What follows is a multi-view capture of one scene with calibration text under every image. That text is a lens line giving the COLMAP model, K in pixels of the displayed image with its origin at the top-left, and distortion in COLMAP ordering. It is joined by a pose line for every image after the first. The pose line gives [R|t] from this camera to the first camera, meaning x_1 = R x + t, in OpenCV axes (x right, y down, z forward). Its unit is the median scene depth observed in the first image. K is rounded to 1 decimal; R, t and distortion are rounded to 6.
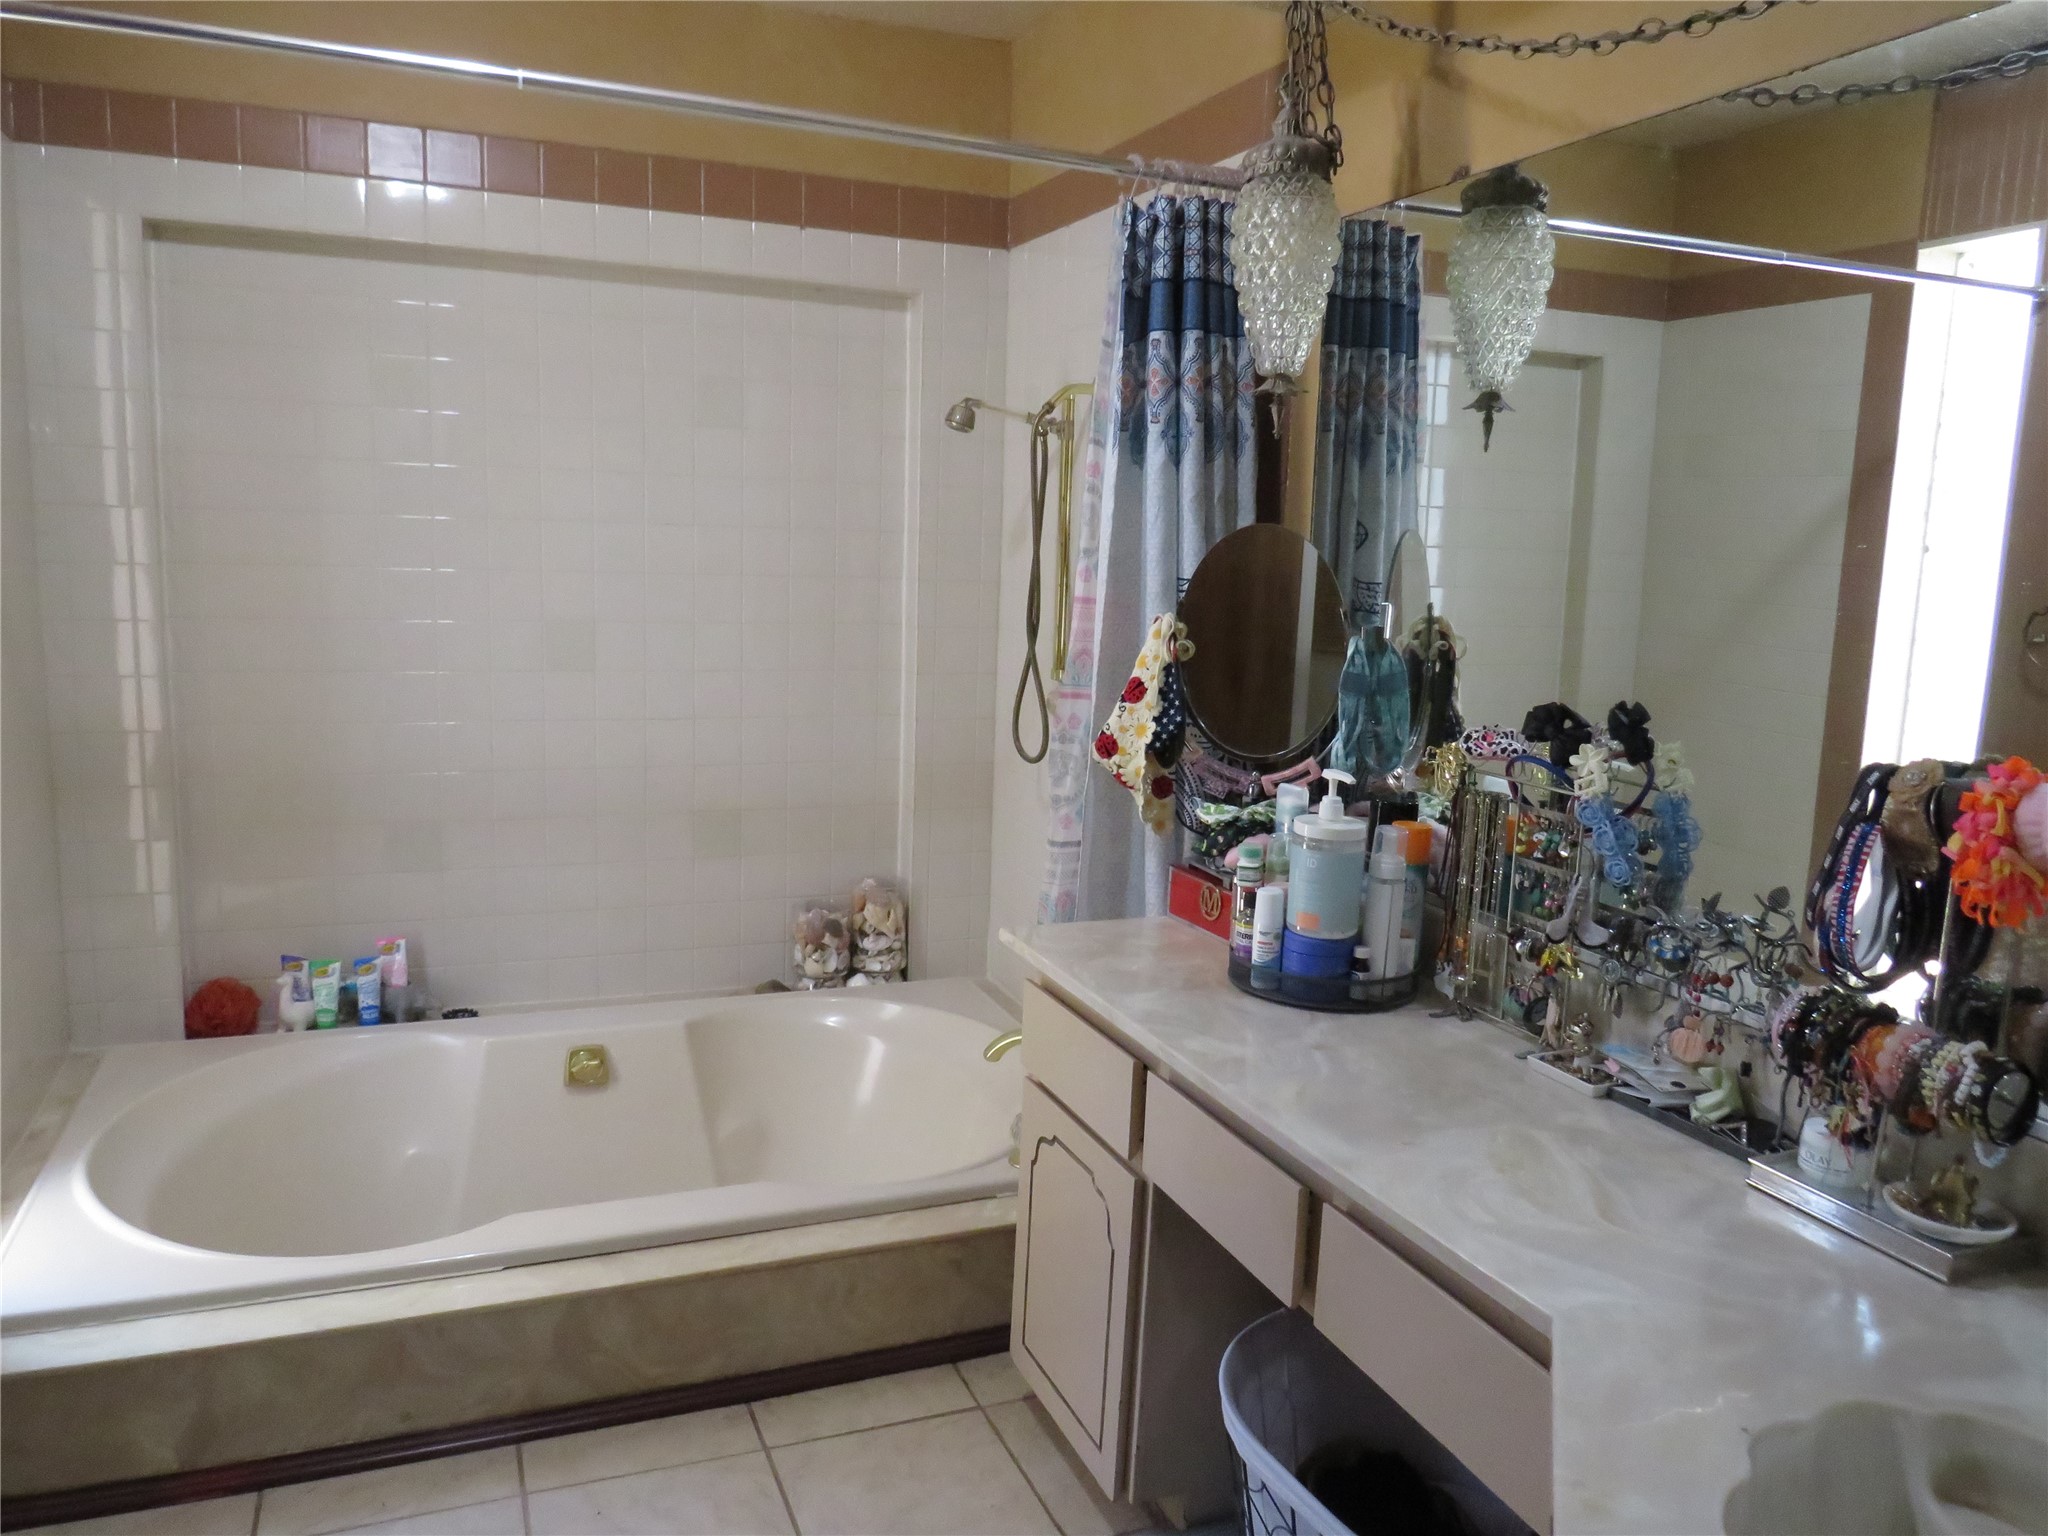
lens RADIAL K [[1487.6, 0, 1064.1], [0, 1487.6, 771.6], [0, 0, 1]] dist [-0.032554, -0.001849]
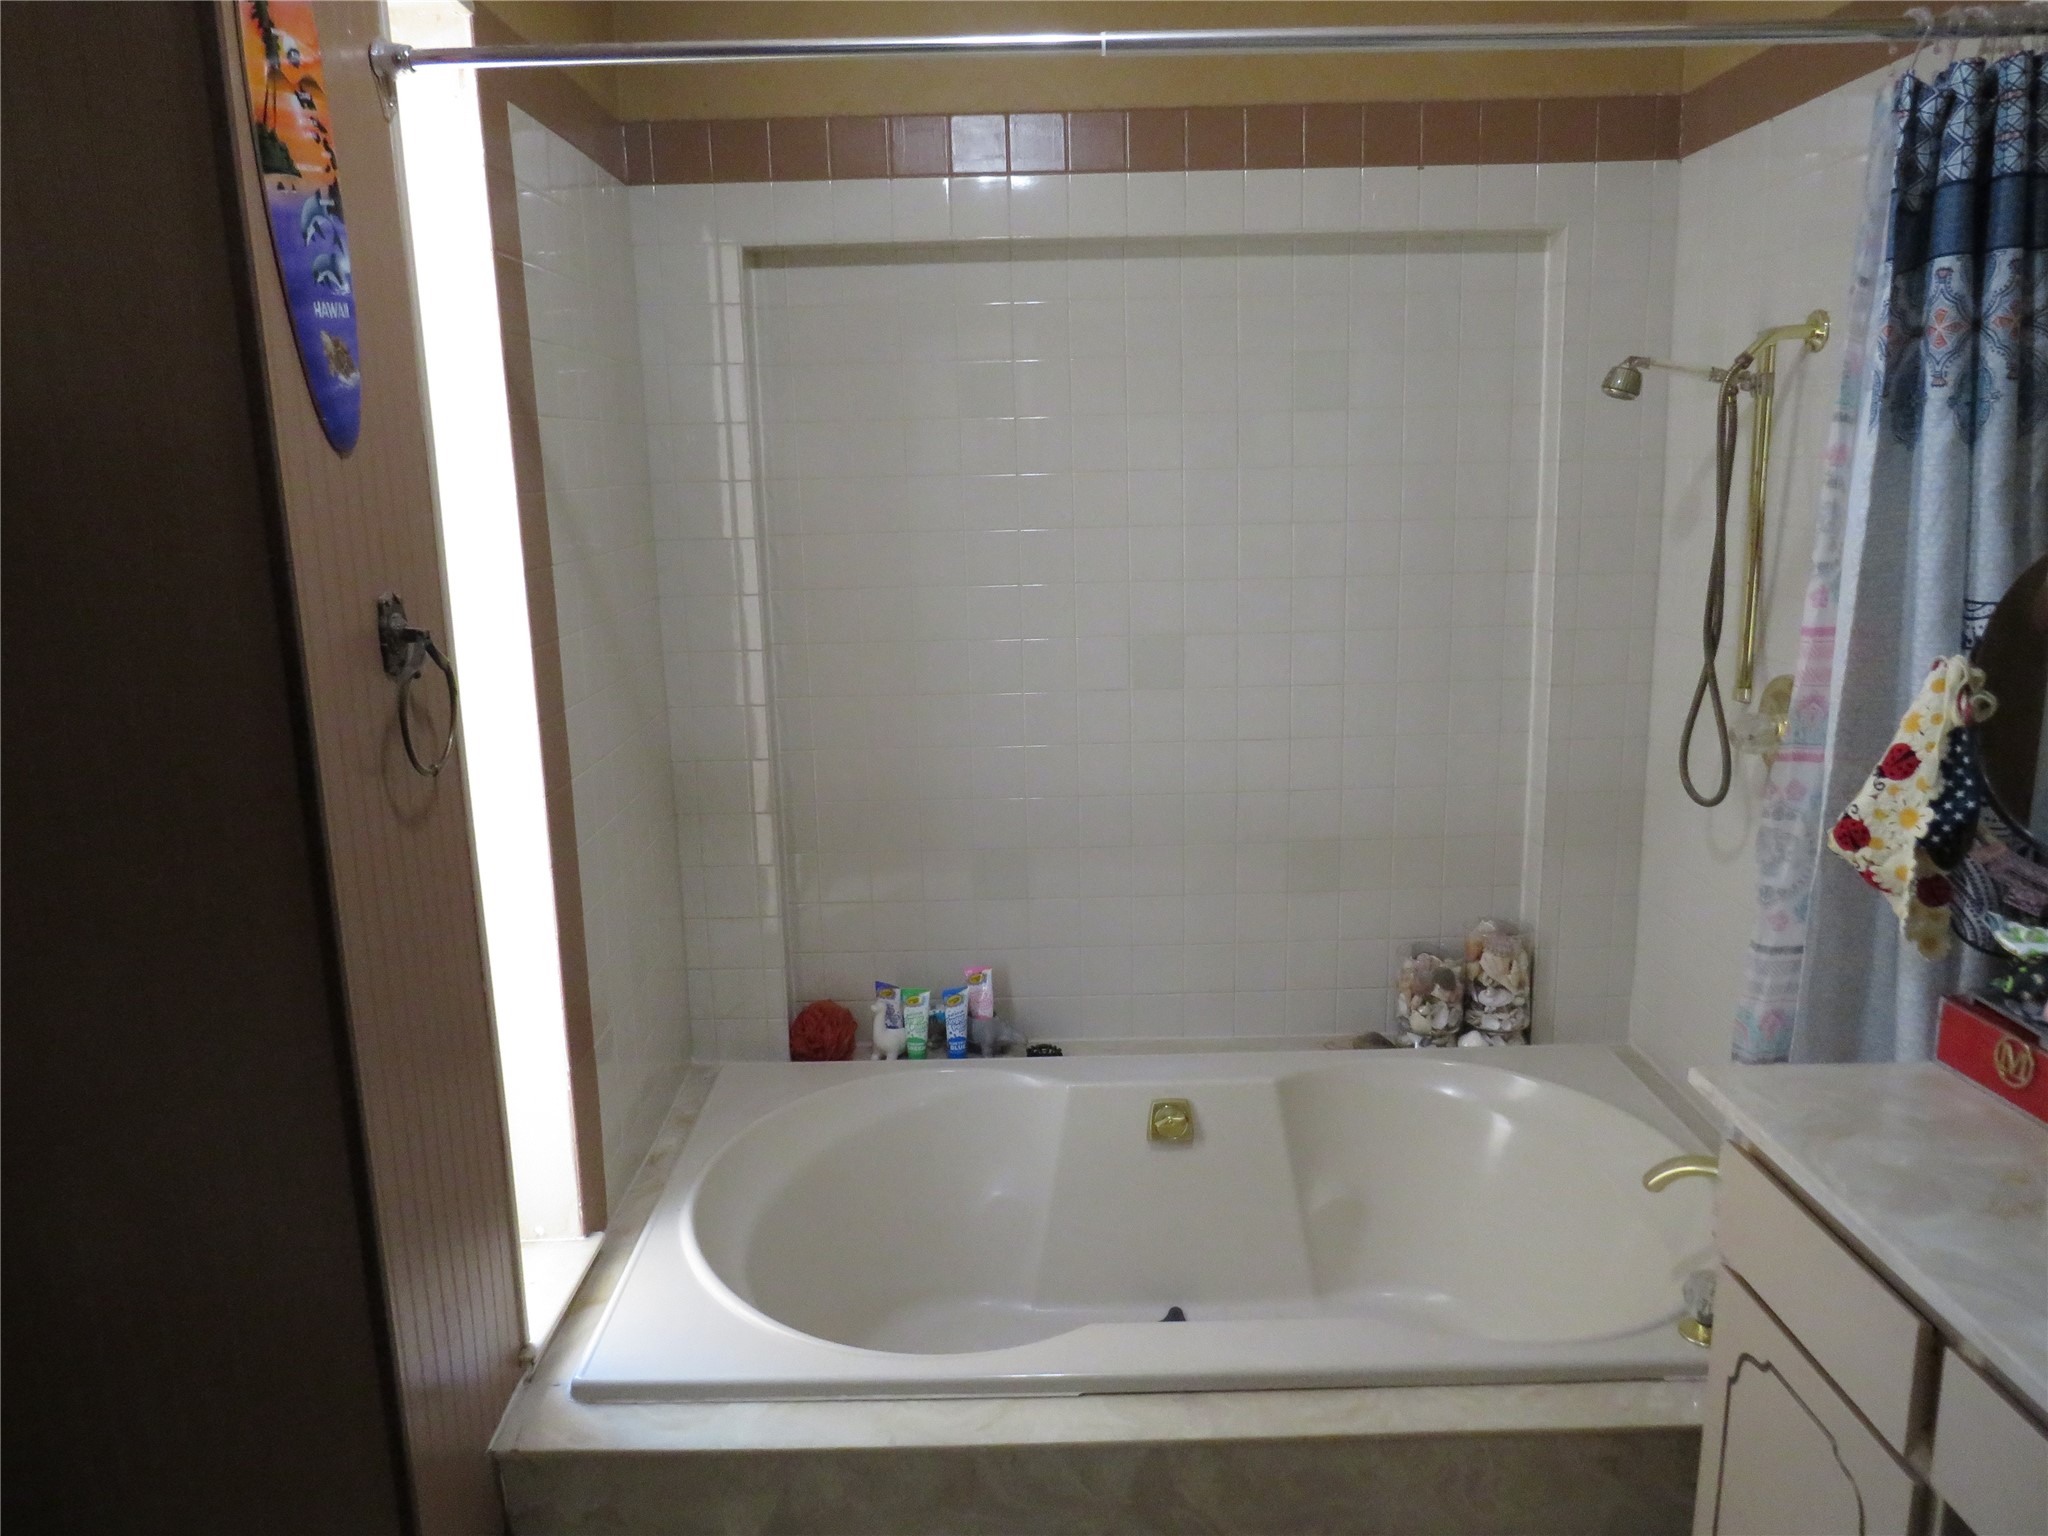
lens RADIAL K [[1481.3, 0, 1024.0], [0, 1481.3, 768.0], [0, 0, 1]] dist [-0.019334, 0.009961]
pose [[0.917206, 0.020013, -0.397911, -0.047982], [-0.003876, 0.999139, 0.041319, -0.065187], [0.398395, -0.036356, 0.916493, 0.138100]]
